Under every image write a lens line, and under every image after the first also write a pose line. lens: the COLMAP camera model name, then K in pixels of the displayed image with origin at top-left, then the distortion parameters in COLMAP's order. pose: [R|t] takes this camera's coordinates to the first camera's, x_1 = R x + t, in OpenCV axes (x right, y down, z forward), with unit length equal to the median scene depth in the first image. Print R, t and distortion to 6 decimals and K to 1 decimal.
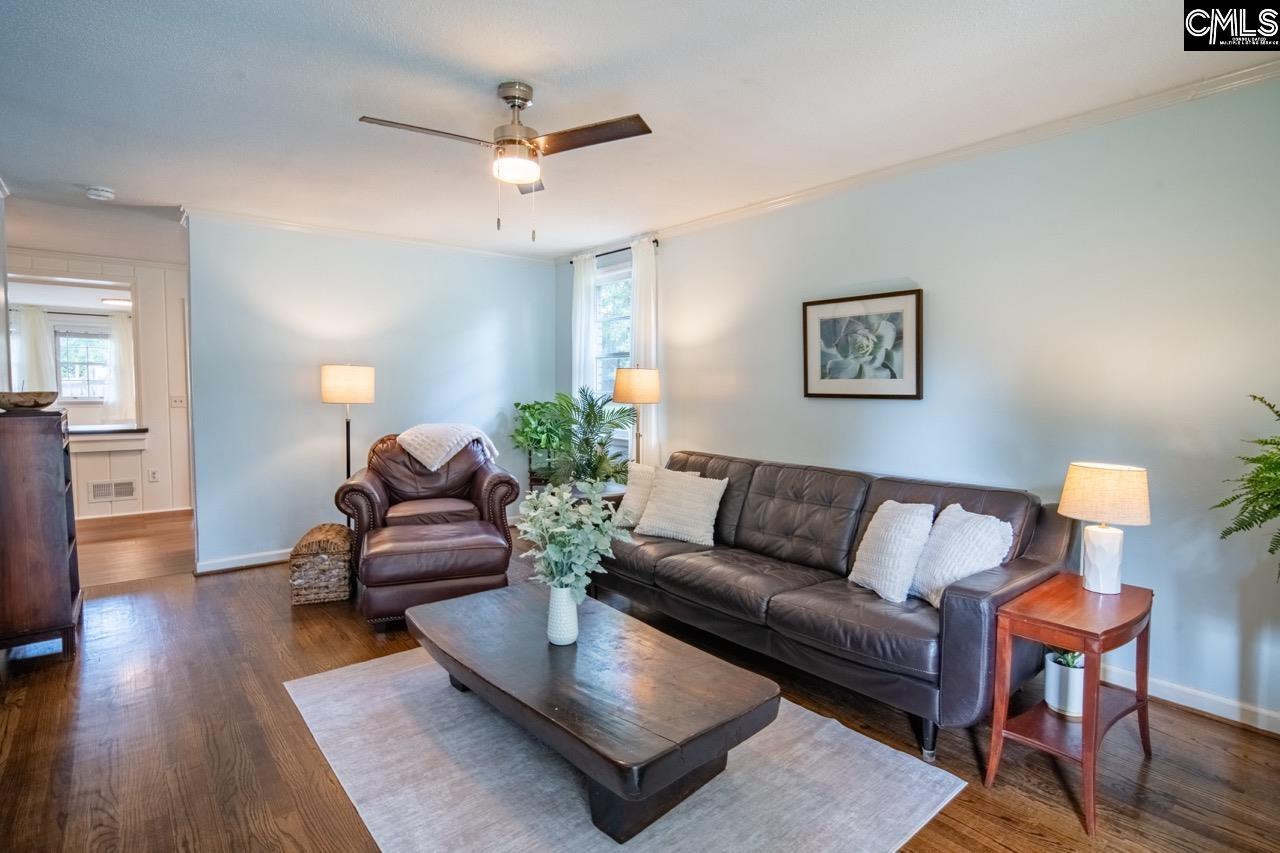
lens RADIAL K [[615.5, 0, 640.0], [0, 615.5, 426.5], [0, 0, 1]] dist [-0.019870, 0.000105]
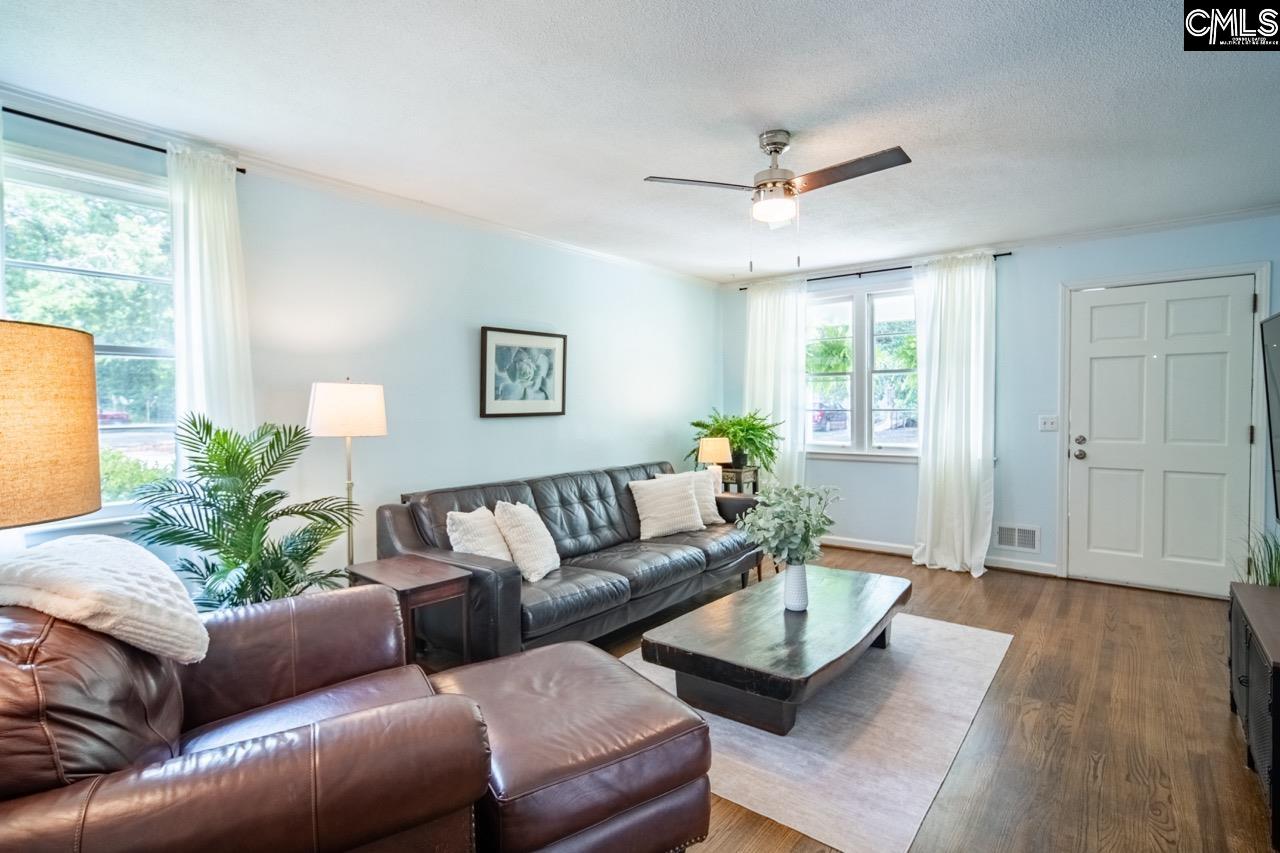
lens RADIAL K [[618.5, 0, 645.9], [0, 618.5, 421.8], [0, 0, 1]] dist [-0.024132, 0.012473]
pose [[-0.191295, -0.033683, 0.980954, -0.878210], [0.076219, 0.995883, 0.049059, -0.078391], [-0.978569, 0.084152, -0.187940, 1.022811]]
